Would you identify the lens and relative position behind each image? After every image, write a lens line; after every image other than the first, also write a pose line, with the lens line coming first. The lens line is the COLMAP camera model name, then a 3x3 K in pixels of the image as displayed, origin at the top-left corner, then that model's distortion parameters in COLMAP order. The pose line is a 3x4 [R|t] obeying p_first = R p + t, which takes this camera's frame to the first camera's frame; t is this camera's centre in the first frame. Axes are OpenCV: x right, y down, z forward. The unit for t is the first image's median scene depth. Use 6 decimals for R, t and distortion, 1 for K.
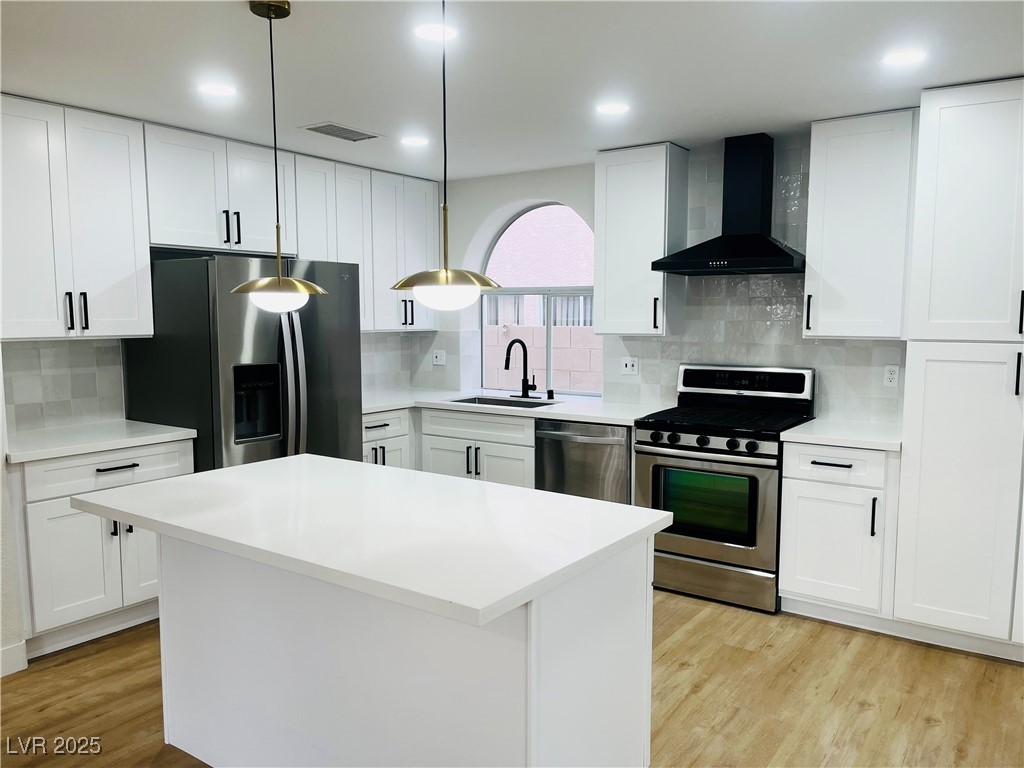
lens RADIAL K [[786.4, 0, 512.0], [0, 786.4, 386.5], [0, 0, 1]] dist [0.076113, -0.100655]
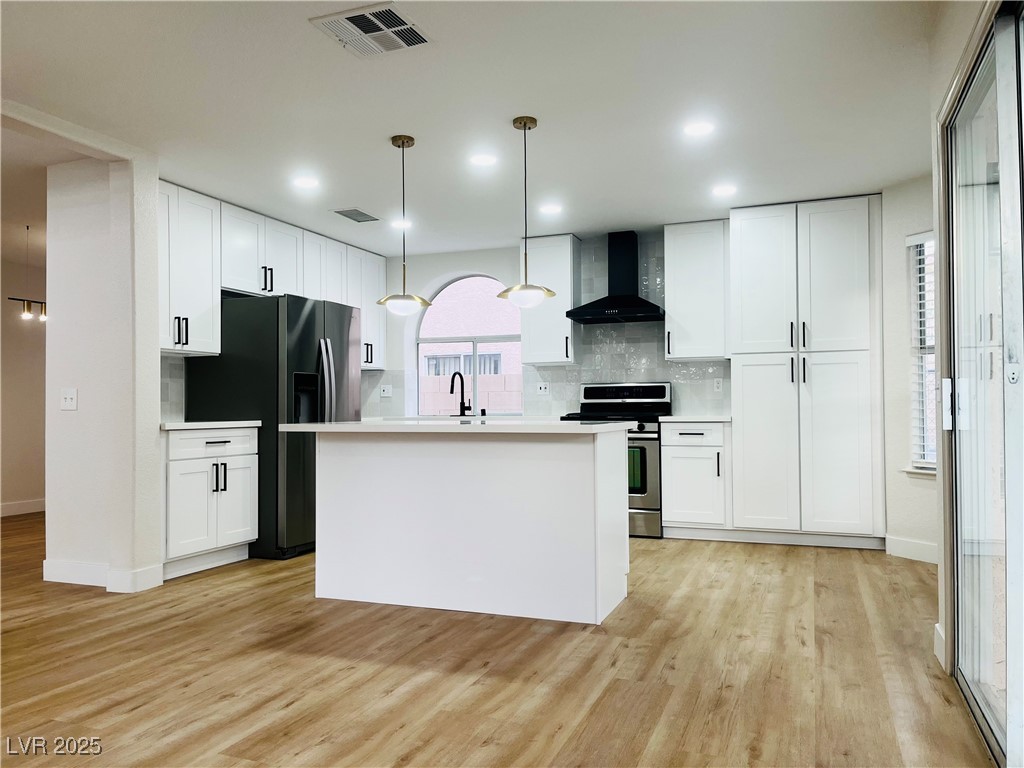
lens RADIAL K [[786.4, 0, 507.7], [0, 786.4, 388.4], [0, 0, 1]] dist [0.076113, -0.100655]
pose [[0.969221, -0.000252, 0.246191, -0.295012], [0.030105, 0.992616, -0.117504, 0.157246], [-0.244344, 0.121299, 0.962072, -0.379177]]
